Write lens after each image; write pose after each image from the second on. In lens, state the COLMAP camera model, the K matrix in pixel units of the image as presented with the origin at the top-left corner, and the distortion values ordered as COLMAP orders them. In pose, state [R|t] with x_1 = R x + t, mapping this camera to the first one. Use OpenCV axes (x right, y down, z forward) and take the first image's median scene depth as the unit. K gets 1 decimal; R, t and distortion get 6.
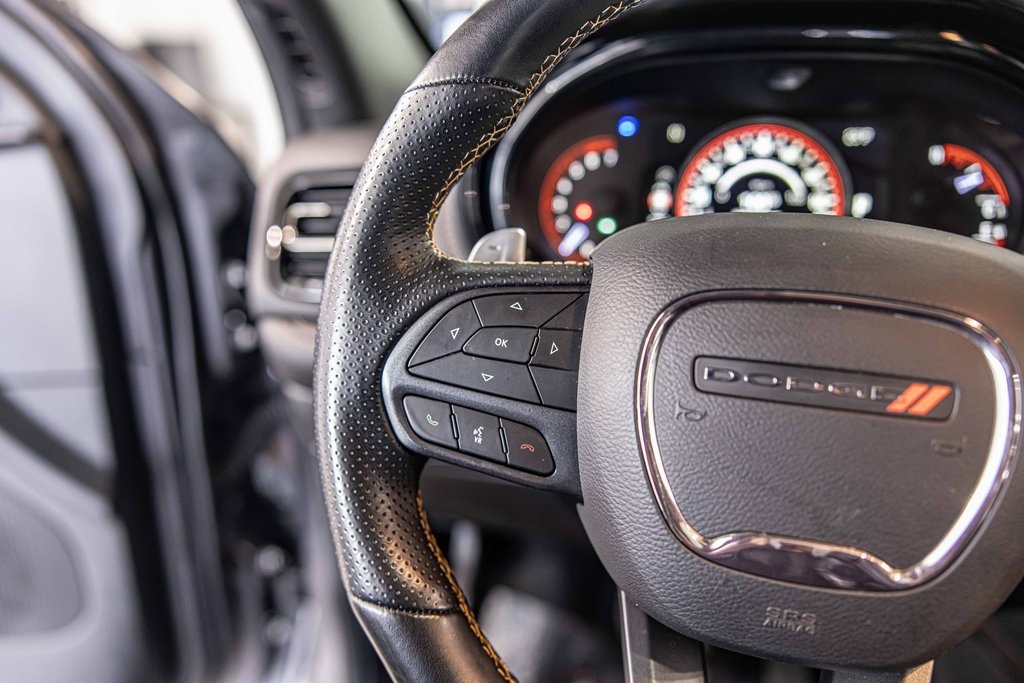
lens RADIAL K [[799.7, 0, 517.5], [0, 799.7, 341.3], [0, 0, 1]] dist [-0.003350, 0.001327]
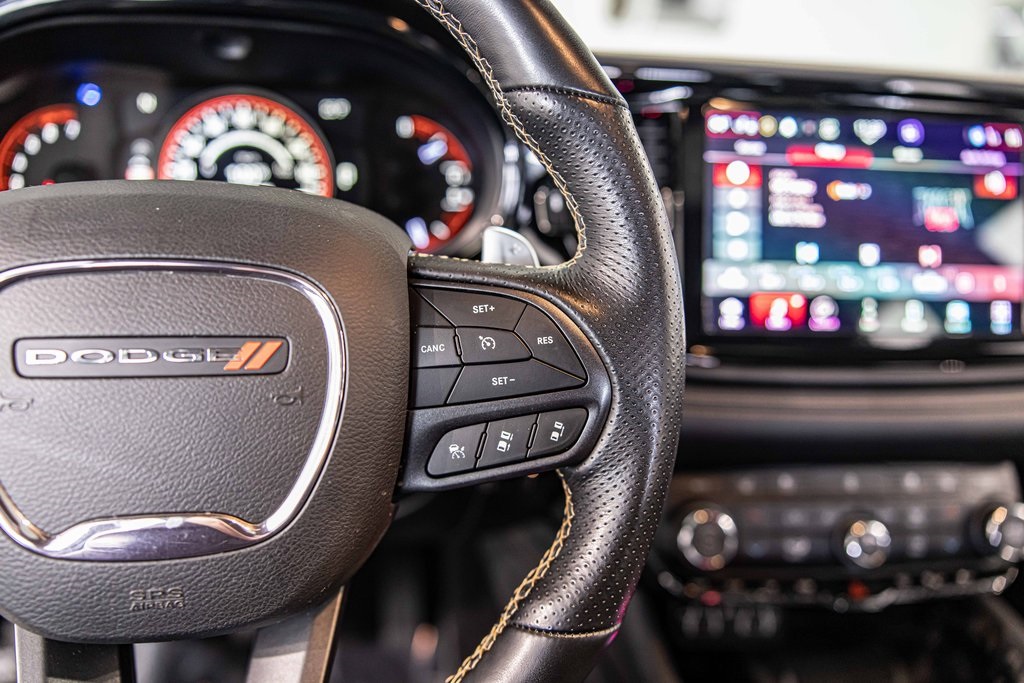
lens RADIAL K [[799.7, 0, 517.5], [0, 799.7, 341.3], [0, 0, 1]] dist [-0.003350, 0.001327]
pose [[0.884992, -0.120559, 0.449728, 0.322172], [0.109106, 0.992700, 0.051411, 0.036477], [-0.452642, 0.003570, 0.891685, -0.061146]]
